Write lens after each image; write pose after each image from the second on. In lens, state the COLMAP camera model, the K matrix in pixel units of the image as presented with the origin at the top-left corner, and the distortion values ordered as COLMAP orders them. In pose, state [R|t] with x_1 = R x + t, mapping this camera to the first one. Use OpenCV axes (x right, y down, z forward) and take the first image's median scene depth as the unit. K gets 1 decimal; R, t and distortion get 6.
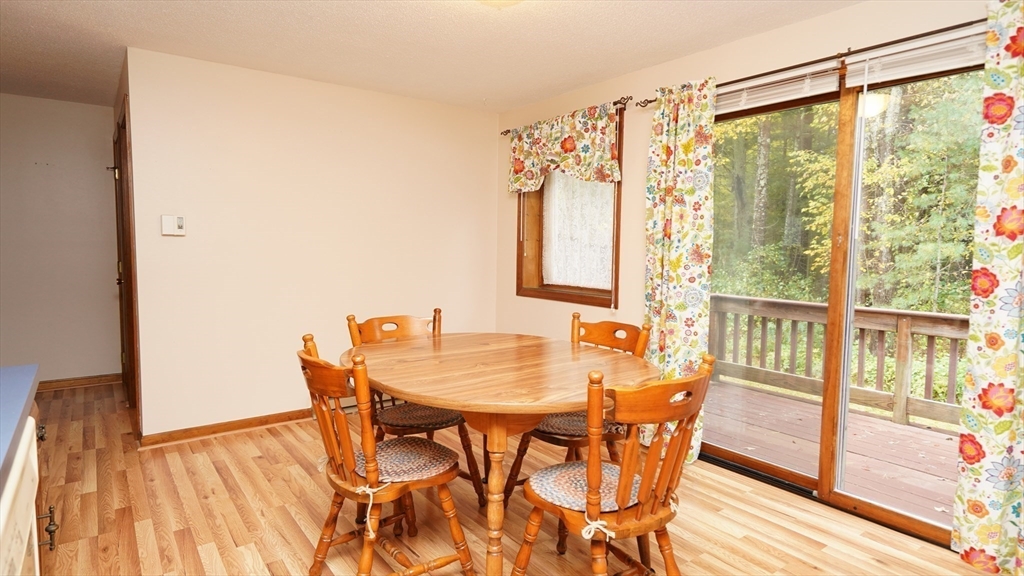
lens RADIAL K [[535.6, 0, 527.0], [0, 535.6, 289.4], [0, 0, 1]] dist [0.005419, 0.000287]
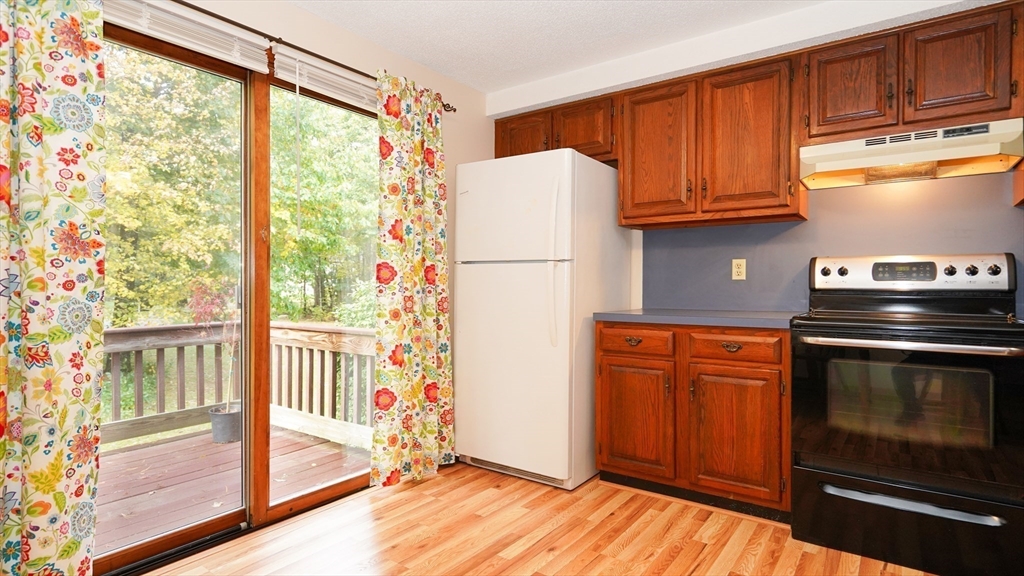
lens RADIAL K [[535.6, 0, 503.5], [0, 535.6, 285.6], [0, 0, 1]] dist [0.005419, 0.000287]
pose [[-0.285570, -0.013291, 0.958266, -0.443549], [0.071977, 0.996782, 0.035275, -0.006082], [-0.955651, 0.079047, -0.283695, 0.897736]]
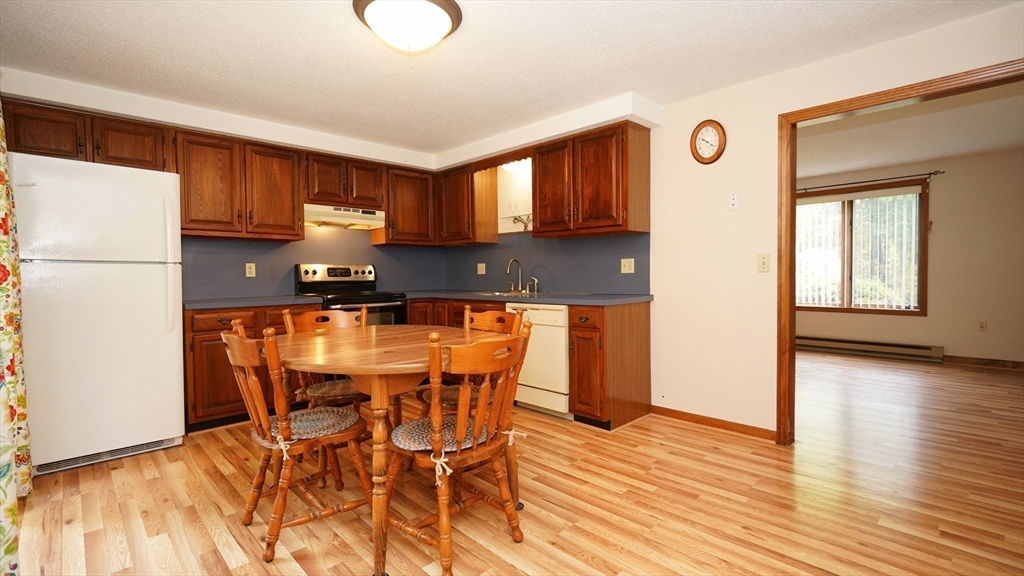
lens RADIAL K [[463.3, 0, 509.1], [0, 463.3, 288.0], [0, 0, 1]] dist [0.000963, 0.000379]
pose [[-0.994095, 0.000371, -0.108515, -0.137226], [-0.011295, 0.994209, 0.106872, -0.084961], [0.107927, 0.107466, -0.988333, 1.767056]]
